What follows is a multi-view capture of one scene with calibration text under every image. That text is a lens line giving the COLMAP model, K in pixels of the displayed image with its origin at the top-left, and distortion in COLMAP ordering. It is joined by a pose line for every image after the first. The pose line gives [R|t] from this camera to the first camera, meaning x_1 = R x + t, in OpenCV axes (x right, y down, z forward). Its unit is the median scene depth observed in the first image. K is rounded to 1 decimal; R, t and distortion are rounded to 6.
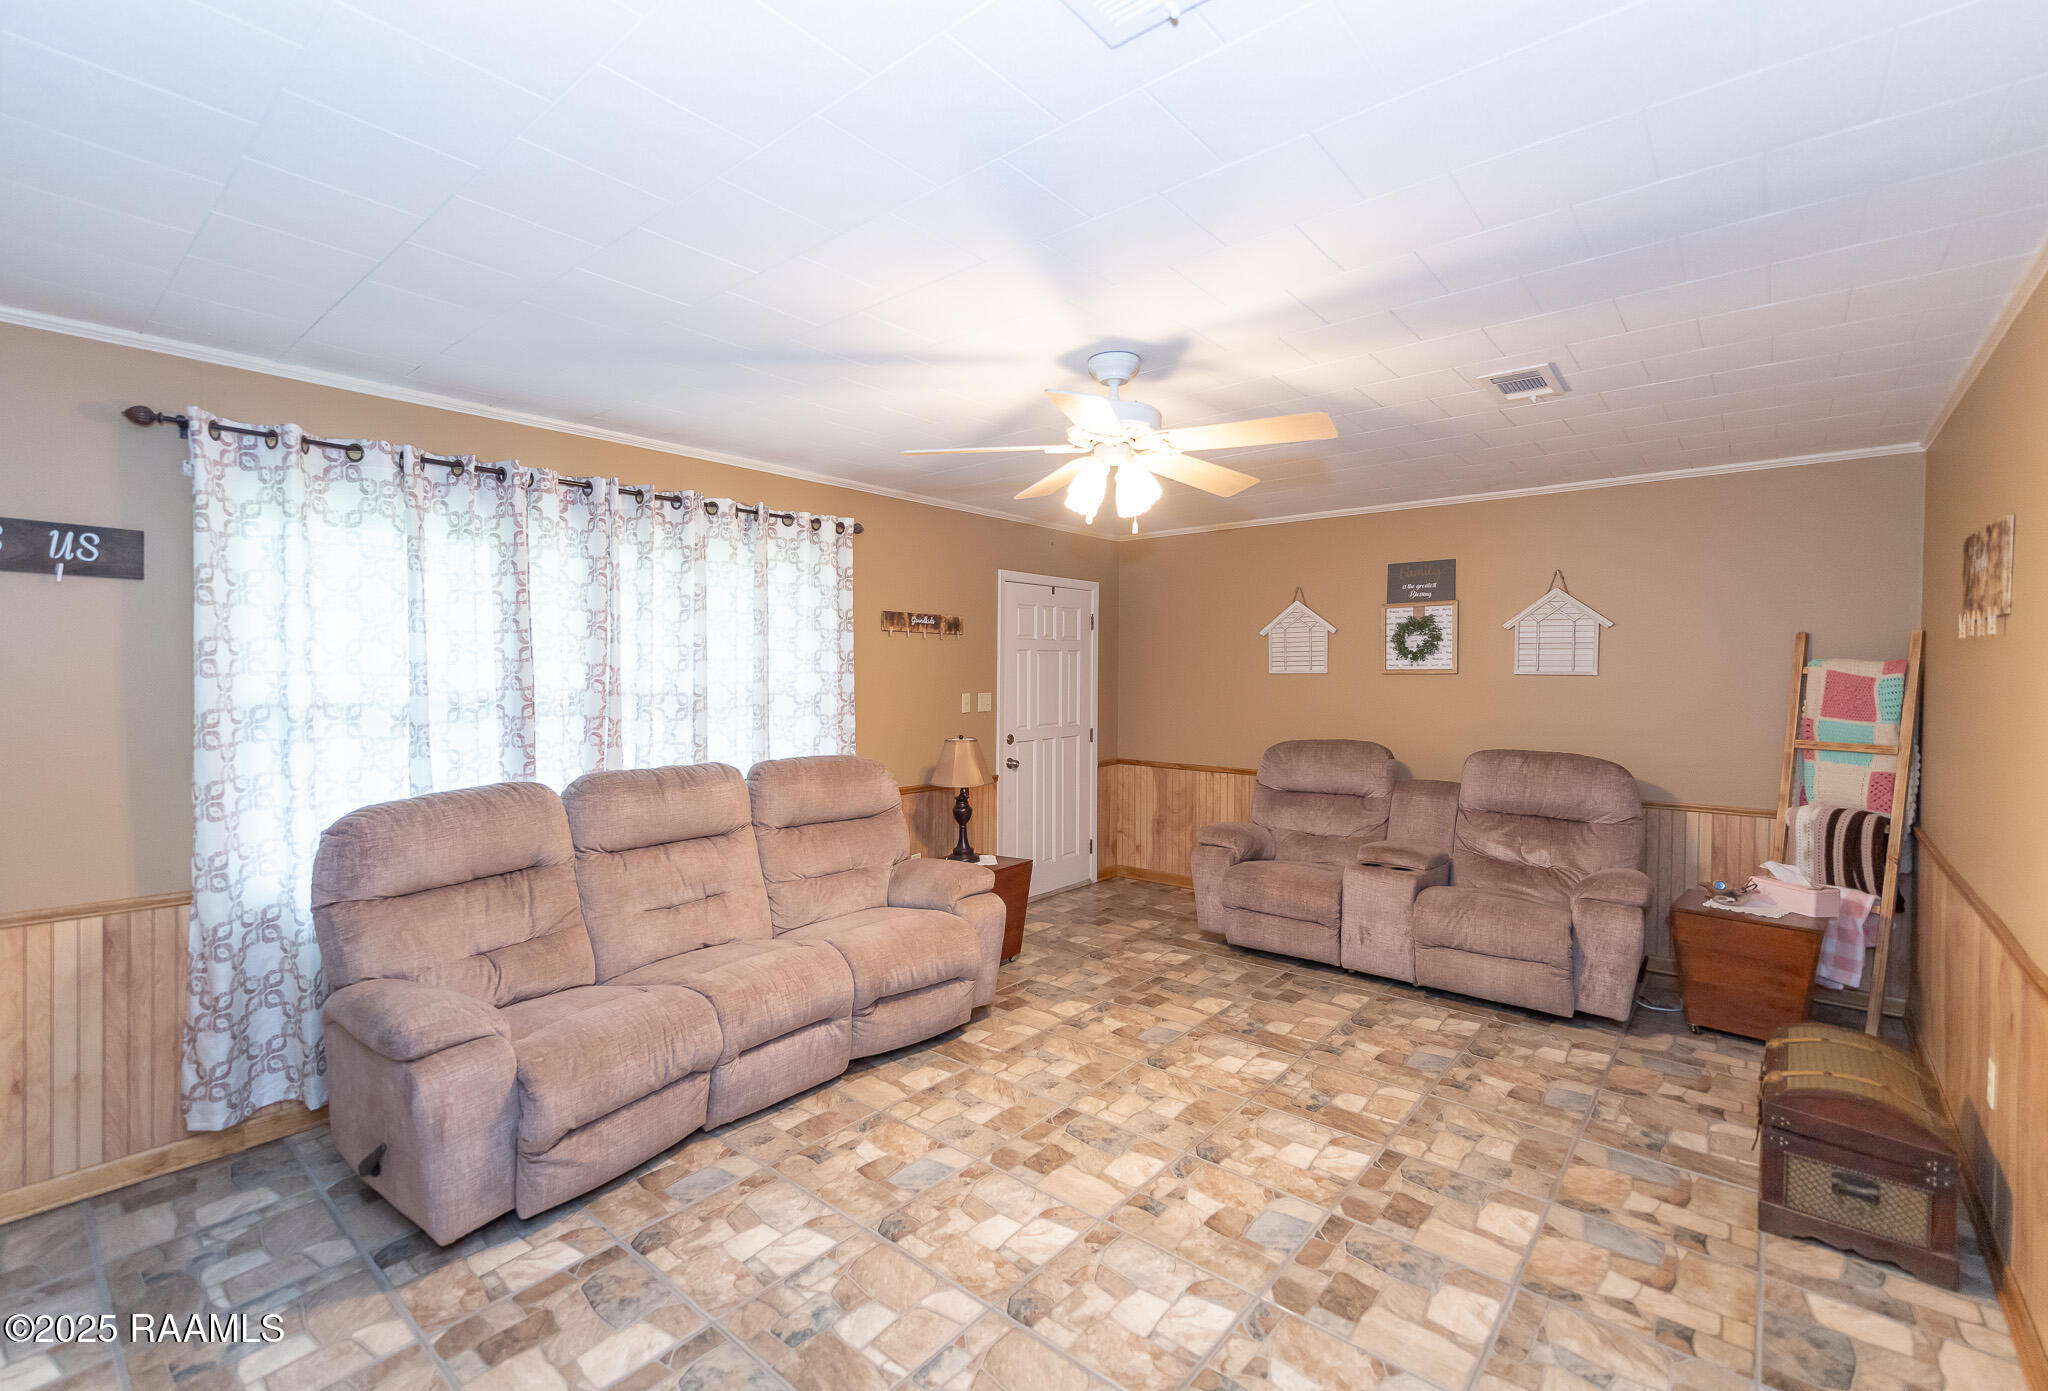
lens RADIAL K [[907.7, 0, 912.3], [0, 907.7, 694.6], [0, 0, 1]] dist [0.010579, -0.005900]
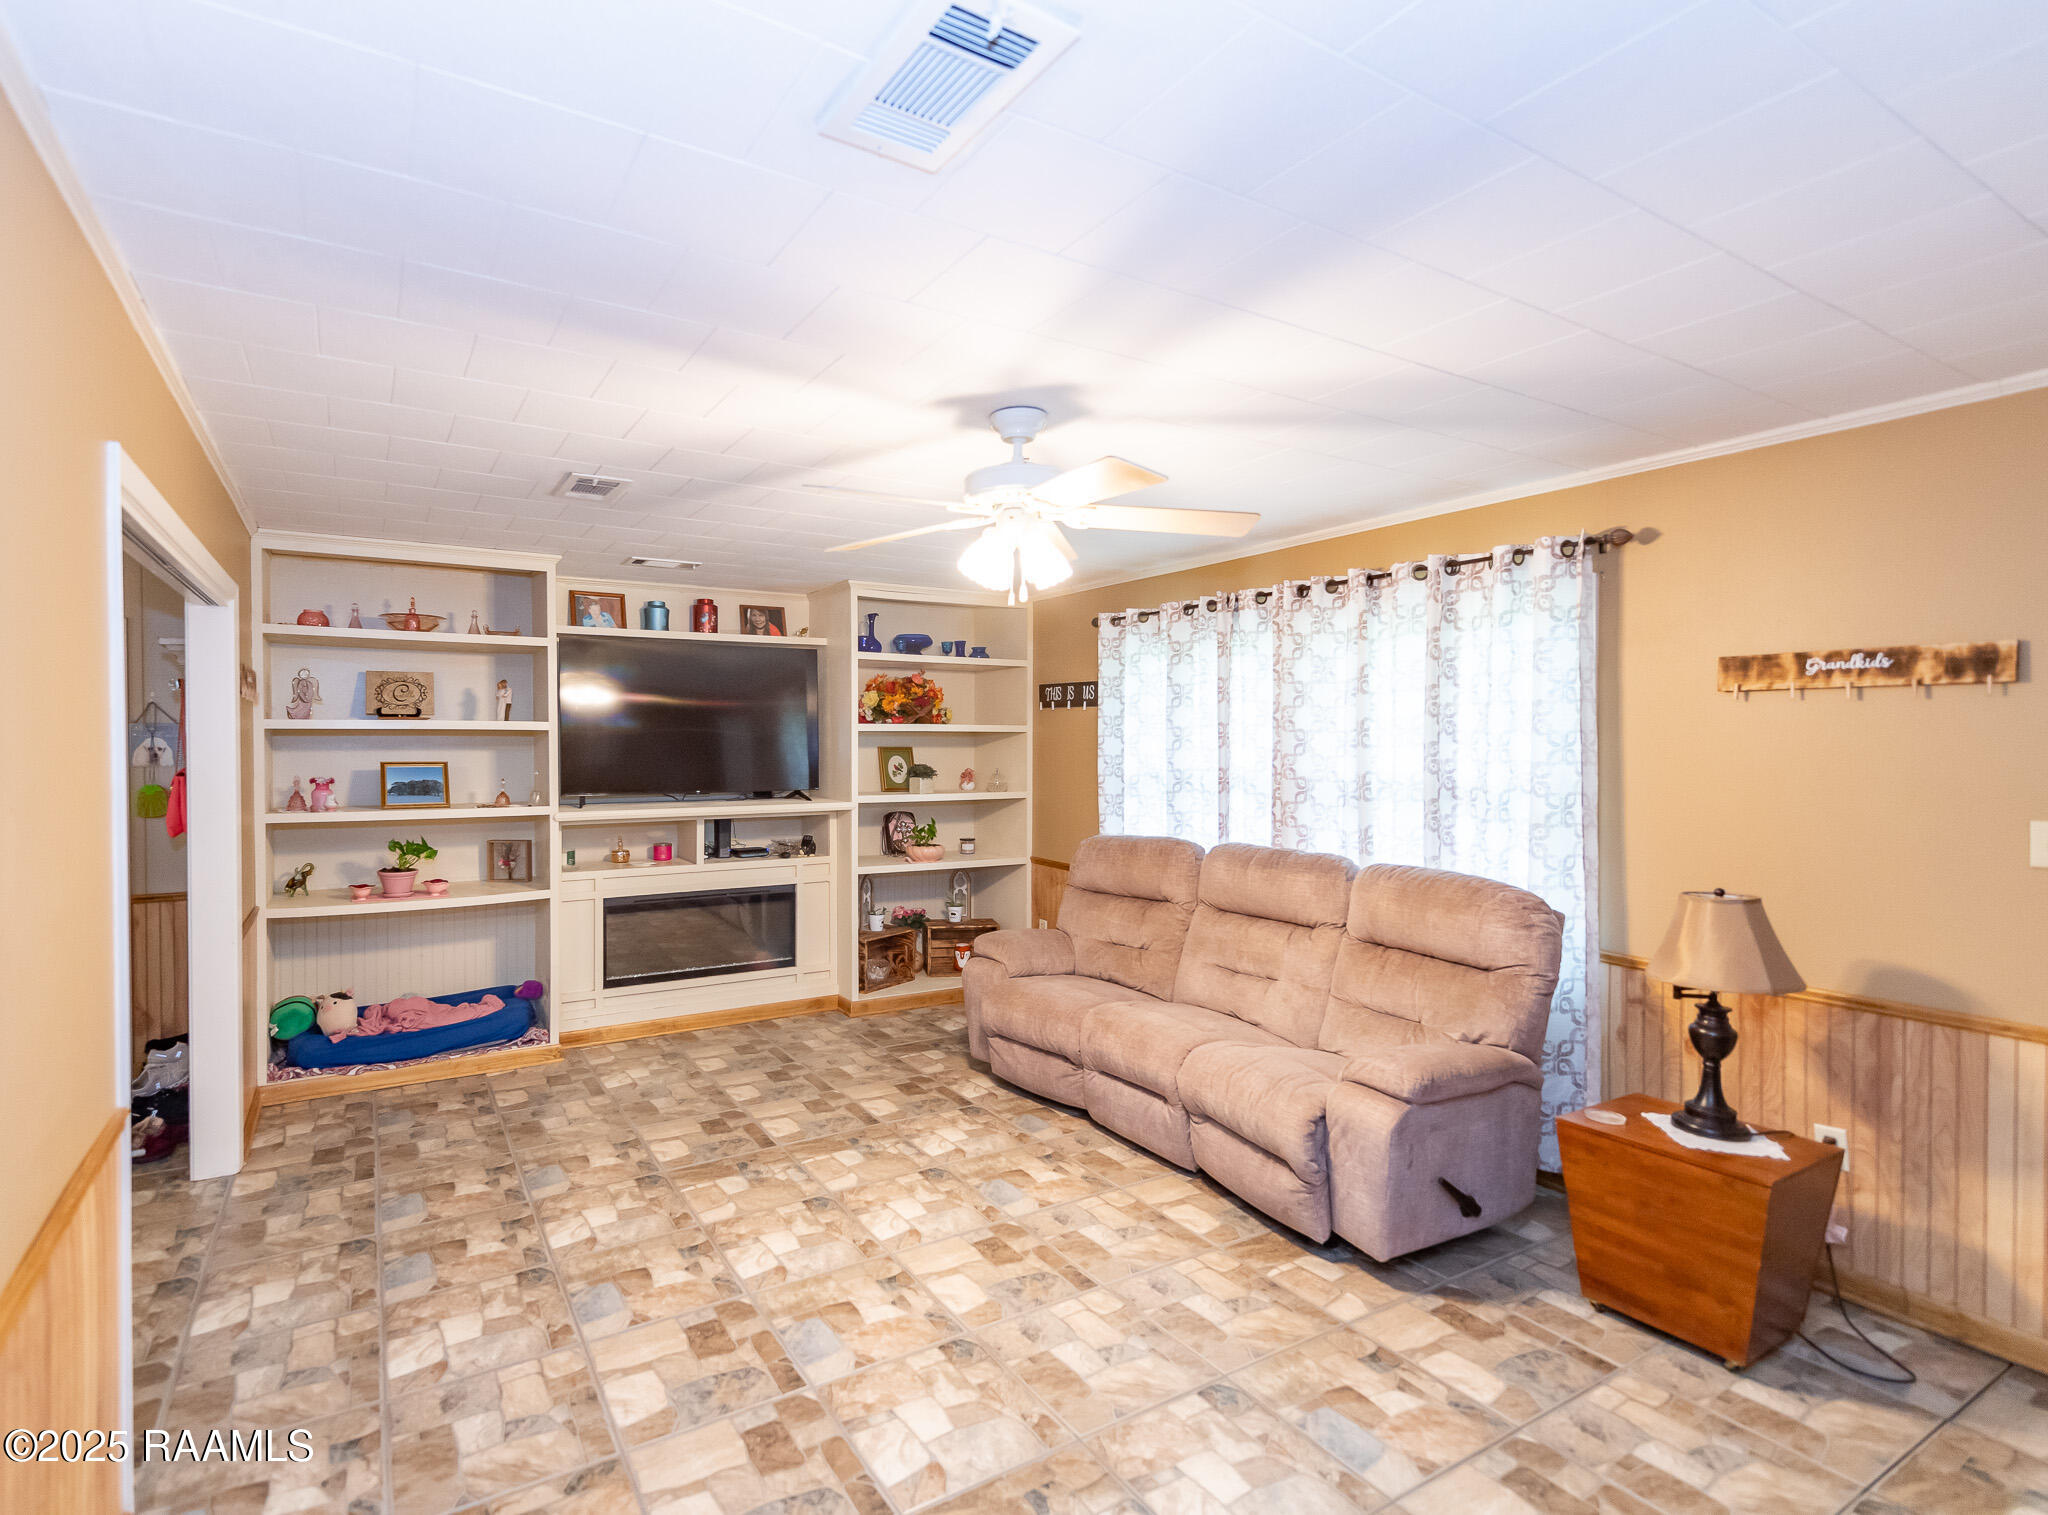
lens RADIAL K [[1041.8, 0, 1024.0], [0, 1041.8, 757.5], [0, 0, 1]] dist [0.006901, -0.000093]
pose [[-0.242788, 0.015354, -0.969958, 1.293703], [-0.027918, 0.999350, 0.022808, -0.057965], [0.969678, 0.032617, -0.242202, 1.341855]]
